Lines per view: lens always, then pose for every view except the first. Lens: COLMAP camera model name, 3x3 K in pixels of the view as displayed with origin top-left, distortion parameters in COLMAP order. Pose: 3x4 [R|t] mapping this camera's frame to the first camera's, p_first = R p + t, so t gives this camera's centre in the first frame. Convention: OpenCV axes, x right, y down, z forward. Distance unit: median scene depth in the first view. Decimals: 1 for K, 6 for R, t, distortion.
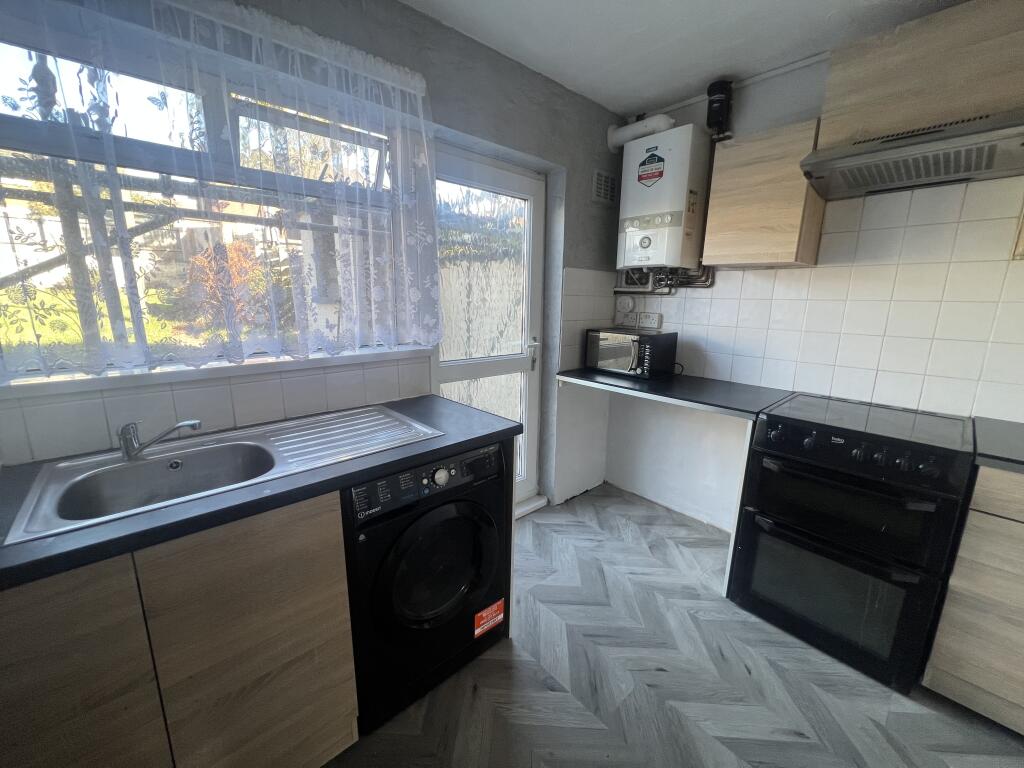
lens RADIAL K [[407.8, 0, 511.9], [0, 407.8, 382.2], [0, 0, 1]] dist [-0.003127, -0.000127]
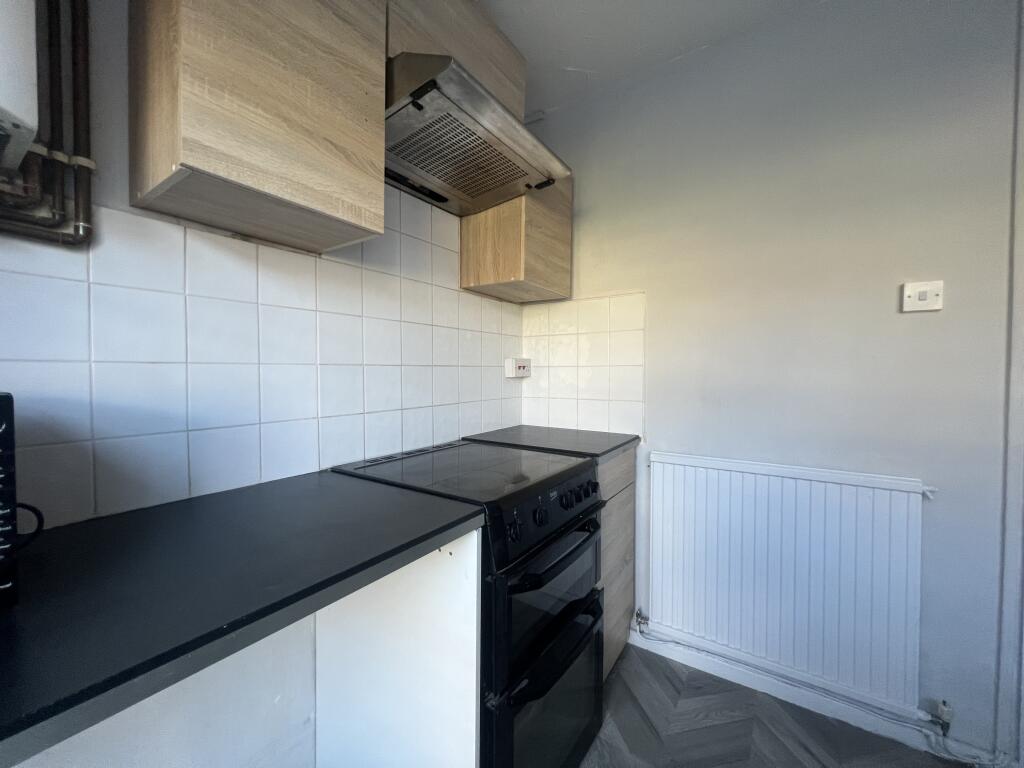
lens RADIAL K [[407.8, 0, 511.6], [0, 407.8, 384.0], [0, 0, 1]] dist [-0.003127, -0.000127]
pose [[-0.237609, -0.040008, 0.970537, 0.094939], [0.206626, 0.974203, 0.090746, -0.103310], [-0.949130, 0.222100, -0.223212, 0.950339]]
